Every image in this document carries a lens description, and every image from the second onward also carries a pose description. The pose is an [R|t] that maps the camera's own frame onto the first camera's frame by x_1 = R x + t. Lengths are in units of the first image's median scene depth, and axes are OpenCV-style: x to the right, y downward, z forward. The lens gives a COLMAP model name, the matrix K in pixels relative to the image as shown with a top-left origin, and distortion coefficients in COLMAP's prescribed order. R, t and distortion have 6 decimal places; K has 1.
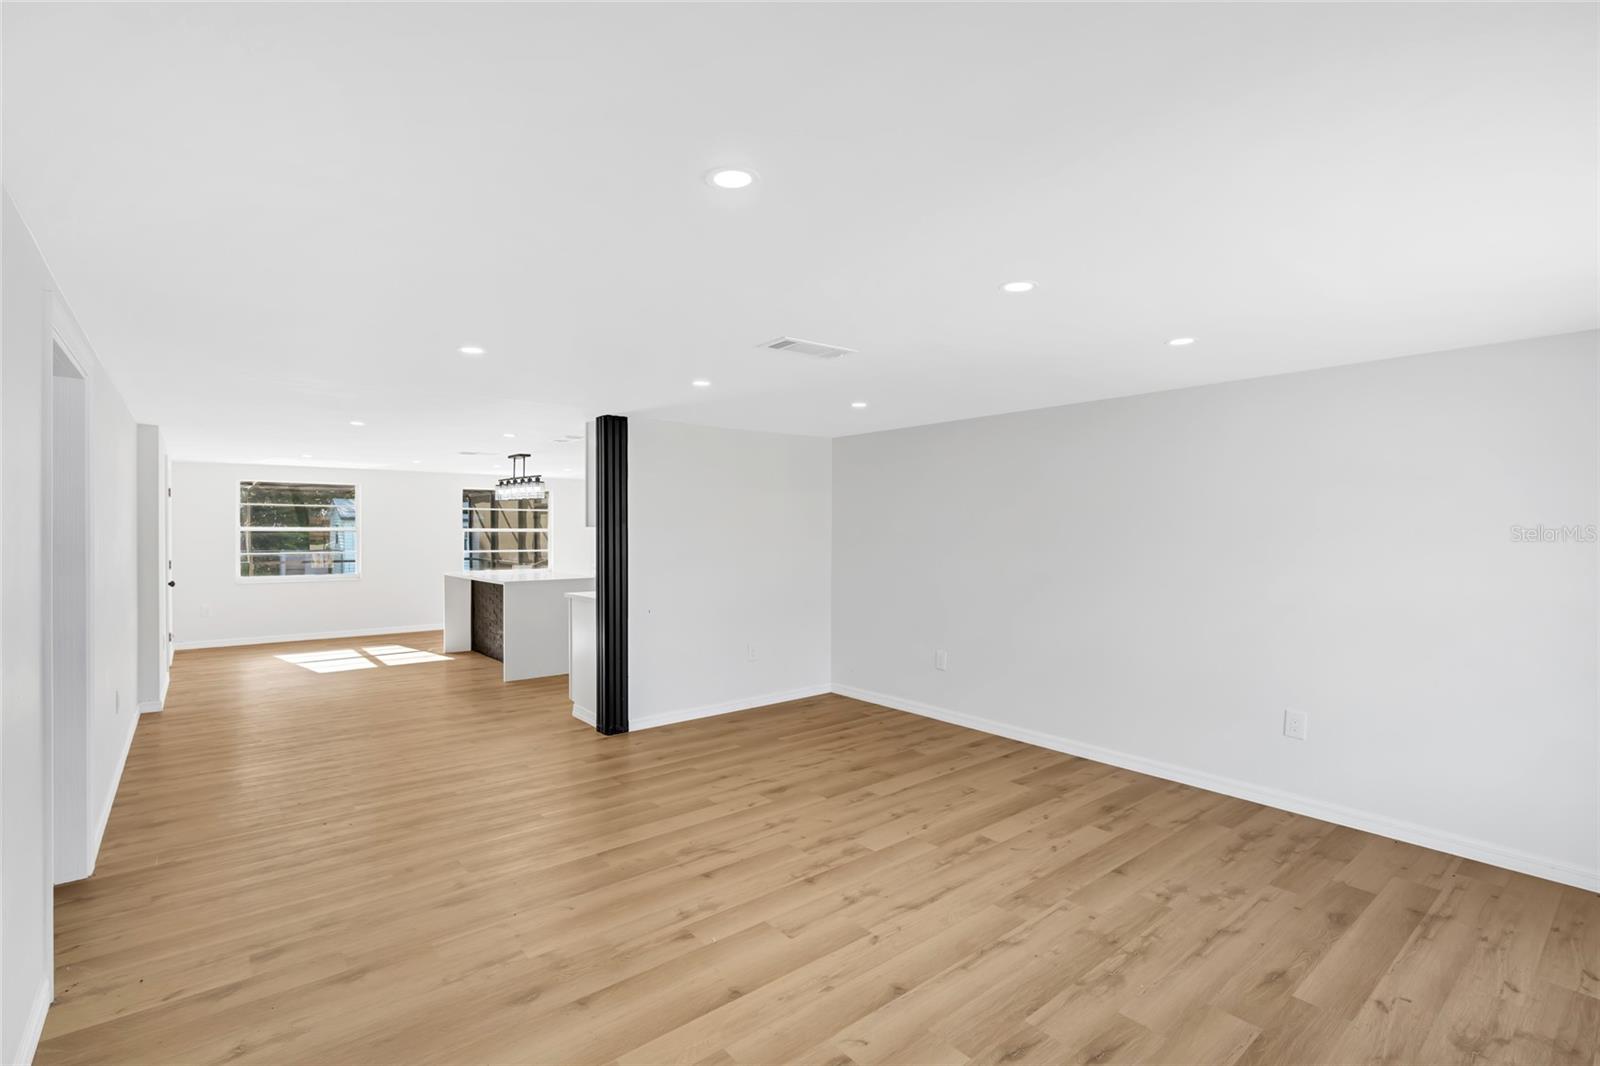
lens RADIAL K [[730.8, 0, 789.1], [0, 730.8, 529.8], [0, 0, 1]] dist [-0.012780, 0.005831]
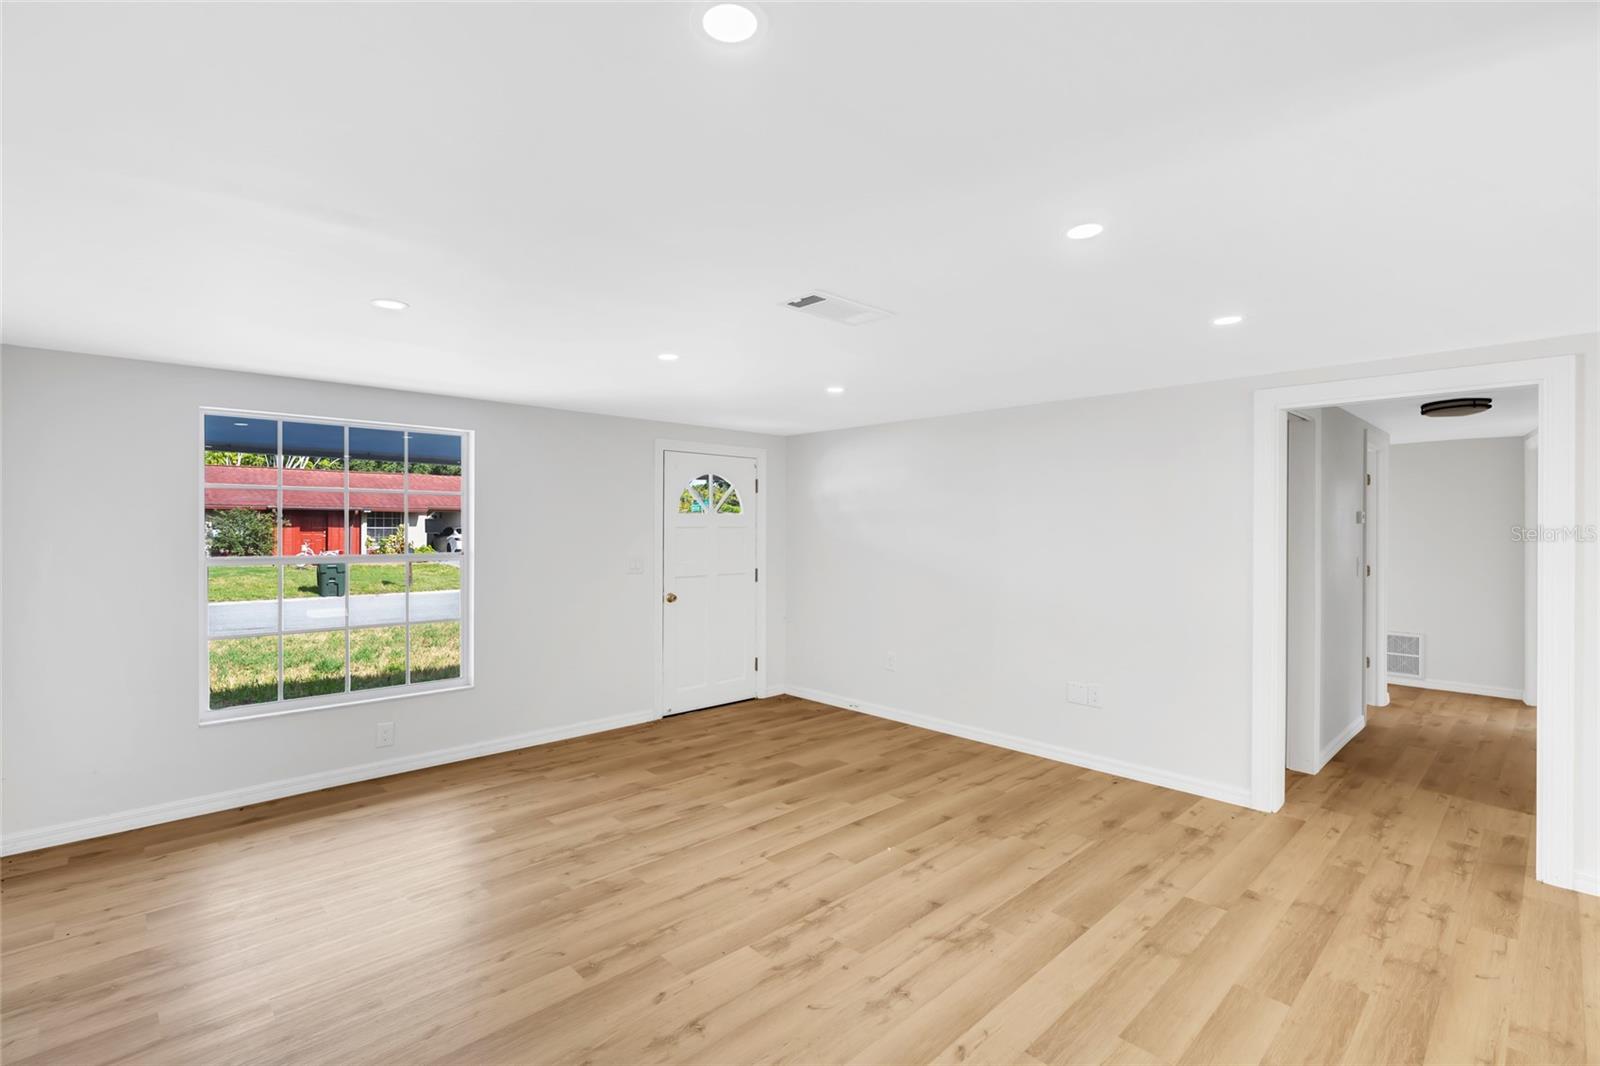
lens RADIAL K [[730.8, 0, 782.4], [0, 730.8, 522.3], [0, 0, 1]] dist [-0.012780, 0.005831]
pose [[-0.997953, -0.005929, -0.063683, 0.115227], [-0.005729, 0.999978, -0.003328, -0.004913], [0.063702, -0.002957, -0.997965, 1.541408]]
